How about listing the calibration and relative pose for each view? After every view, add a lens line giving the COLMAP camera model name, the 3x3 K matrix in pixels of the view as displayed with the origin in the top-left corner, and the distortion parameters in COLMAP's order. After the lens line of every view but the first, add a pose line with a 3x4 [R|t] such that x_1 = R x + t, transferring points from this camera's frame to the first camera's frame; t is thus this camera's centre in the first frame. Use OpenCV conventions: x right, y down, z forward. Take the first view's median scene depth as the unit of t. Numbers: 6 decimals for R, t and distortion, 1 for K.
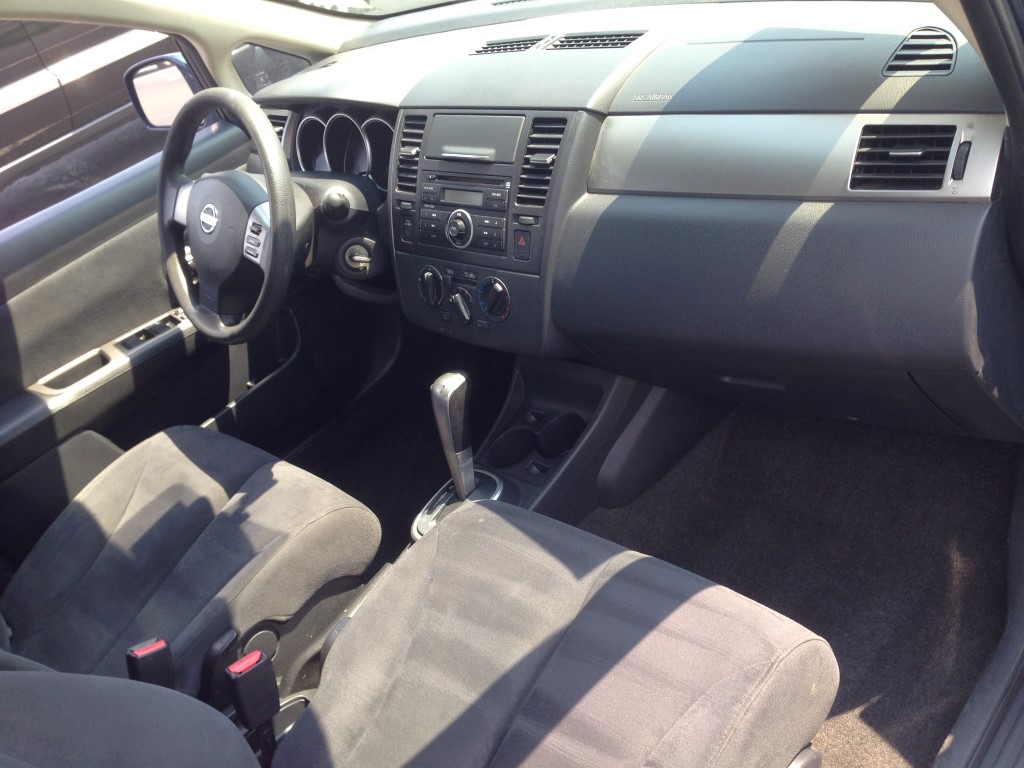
lens RADIAL K [[939.3, 0, 512.0], [0, 939.3, 362.5], [0, 0, 1]] dist [0.101119, -0.172191]
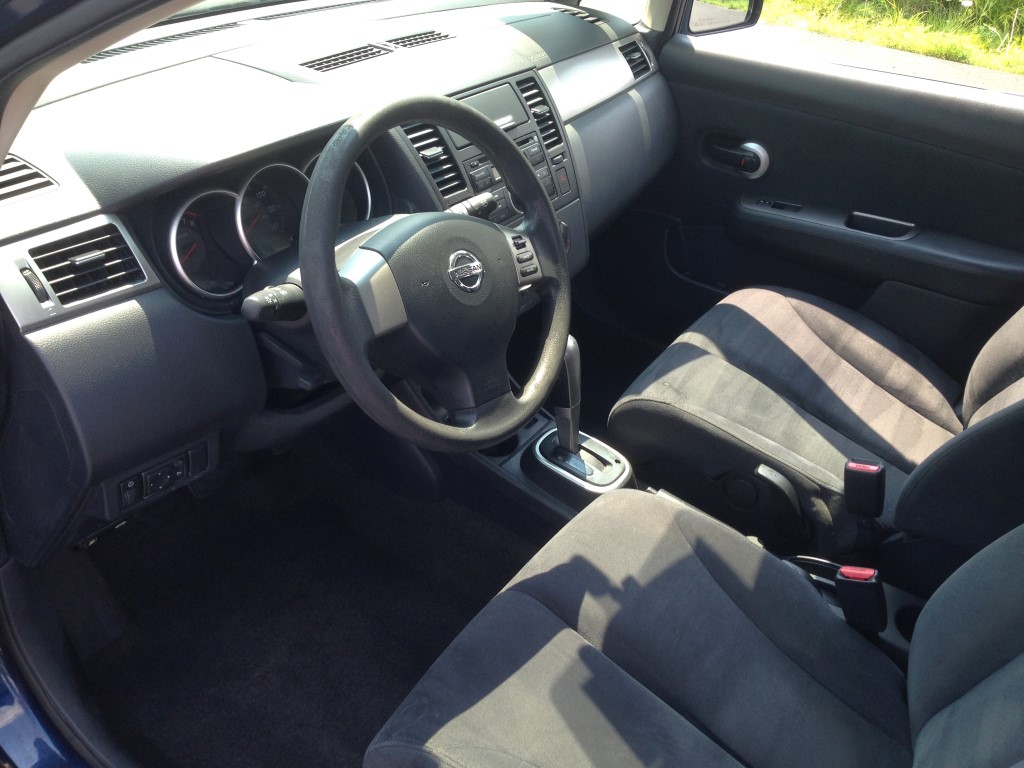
lens RADIAL K [[919.8, 0, 512.0], [0, 919.8, 384.0], [0, 0, 1]] dist [0.093715, -0.147515]
pose [[-0.157786, -0.286925, 0.944869, -1.030656], [0.519479, 0.789631, 0.326533, -0.300979], [-0.839789, 0.542362, 0.024459, 1.039842]]
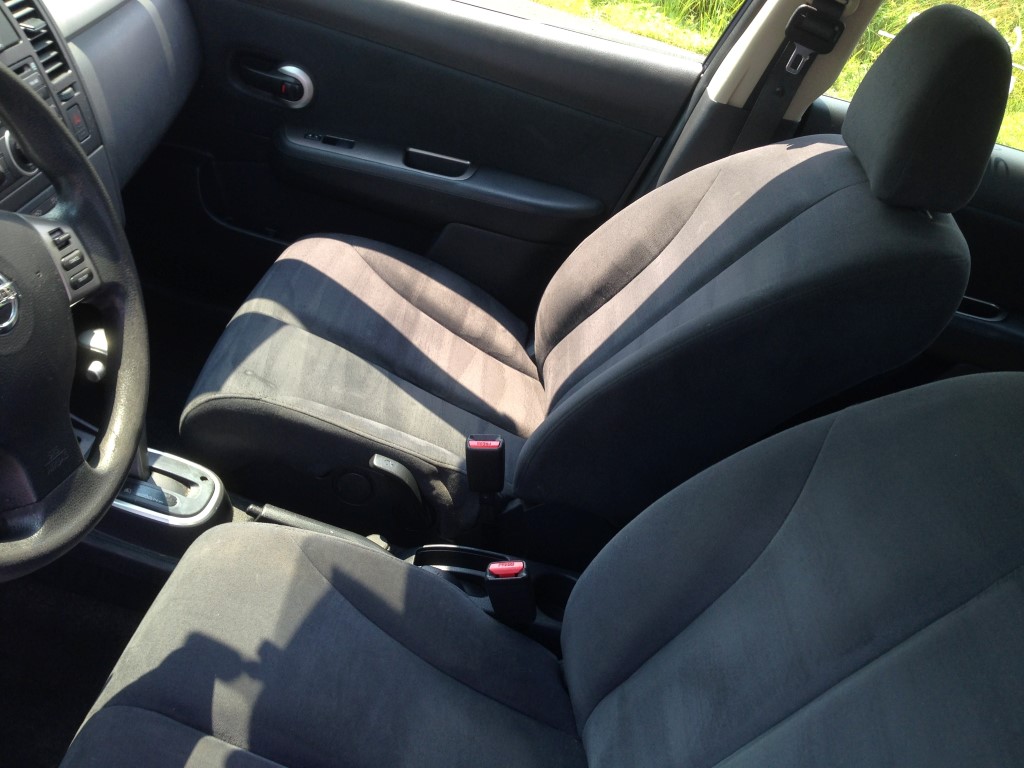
lens RADIAL K [[920.9, 0, 512.0], [0, 920.9, 384.0], [0, 0, 1]] dist [0.038137, -0.106723]
pose [[-0.646397, -0.326862, 0.689444, -0.821261], [0.344286, 0.681427, 0.645852, -0.334579], [-0.680910, 0.654842, -0.327938, 1.040648]]
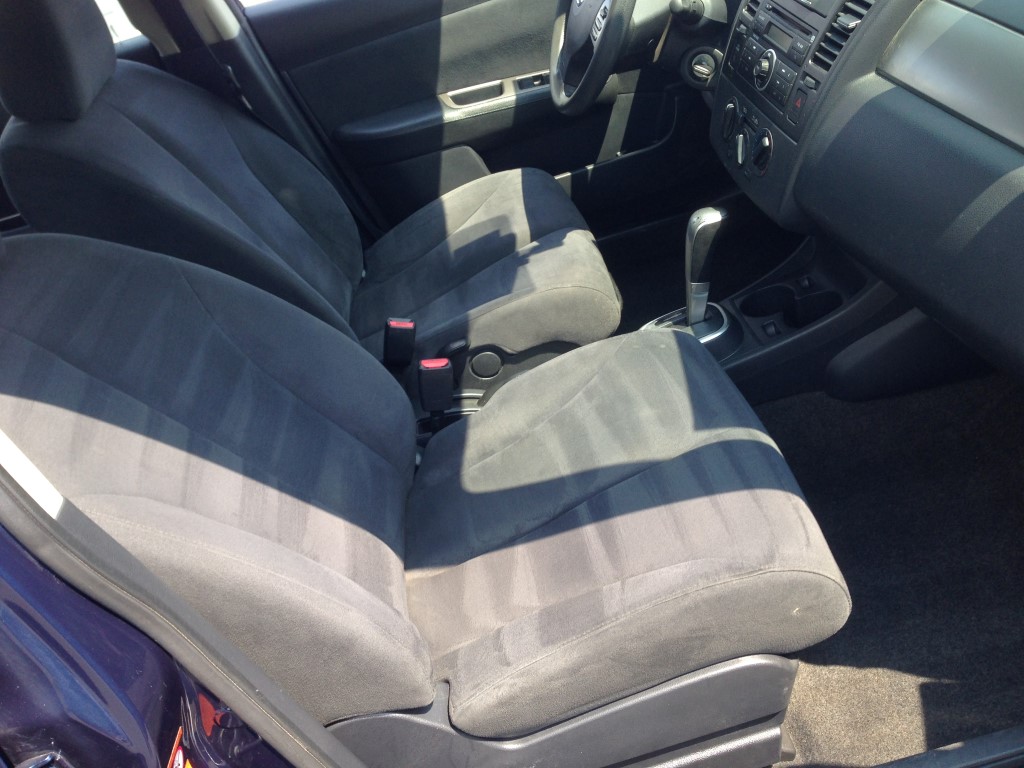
lens RADIAL K [[919.8, 0, 512.0], [0, 919.8, 384.0], [0, 0, 1]] dist [0.093715, -0.147515]
pose [[0.790557, 0.442717, -0.423108, 0.276282], [-0.314875, 0.886450, 0.339205, -0.092889], [0.525236, -0.134935, 0.840190, 0.004364]]
